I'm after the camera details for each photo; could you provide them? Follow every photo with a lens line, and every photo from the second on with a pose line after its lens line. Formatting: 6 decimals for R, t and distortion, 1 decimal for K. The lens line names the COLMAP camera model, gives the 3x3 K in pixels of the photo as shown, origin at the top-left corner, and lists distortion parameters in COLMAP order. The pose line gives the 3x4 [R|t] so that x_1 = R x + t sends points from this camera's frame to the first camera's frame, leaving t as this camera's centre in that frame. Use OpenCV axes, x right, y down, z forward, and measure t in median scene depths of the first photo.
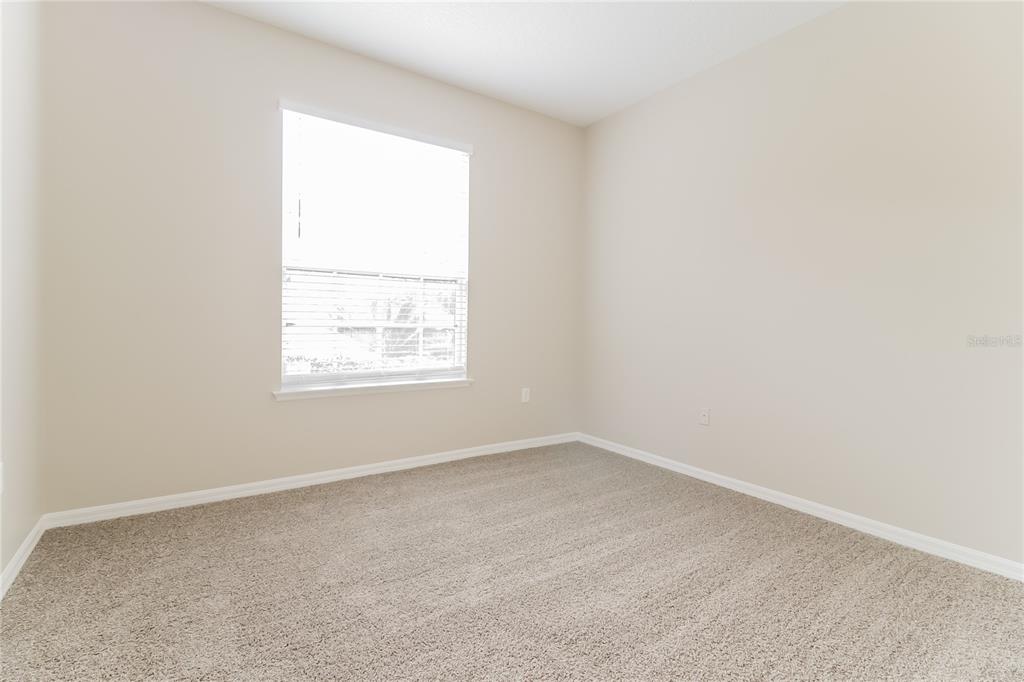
lens RADIAL K [[478.5, 0, 512.0], [0, 478.5, 341.0], [0, 0, 1]] dist [0.000038, 0.000053]
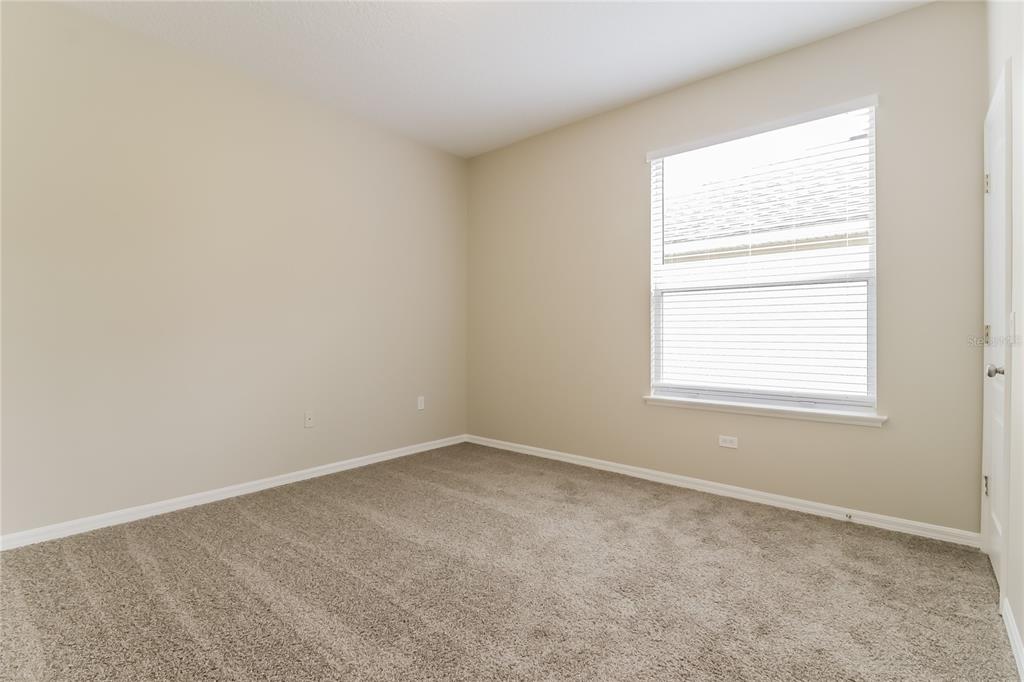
lens RADIAL K [[478.5, 0, 512.0], [0, 478.5, 341.0], [0, 0, 1]] dist [0.000038, 0.000053]
pose [[0.280689, 0.004295, -0.959789, 0.537706], [-0.031642, 0.999488, -0.004781, -0.014805], [0.959277, 0.031712, 0.280681, 0.322521]]
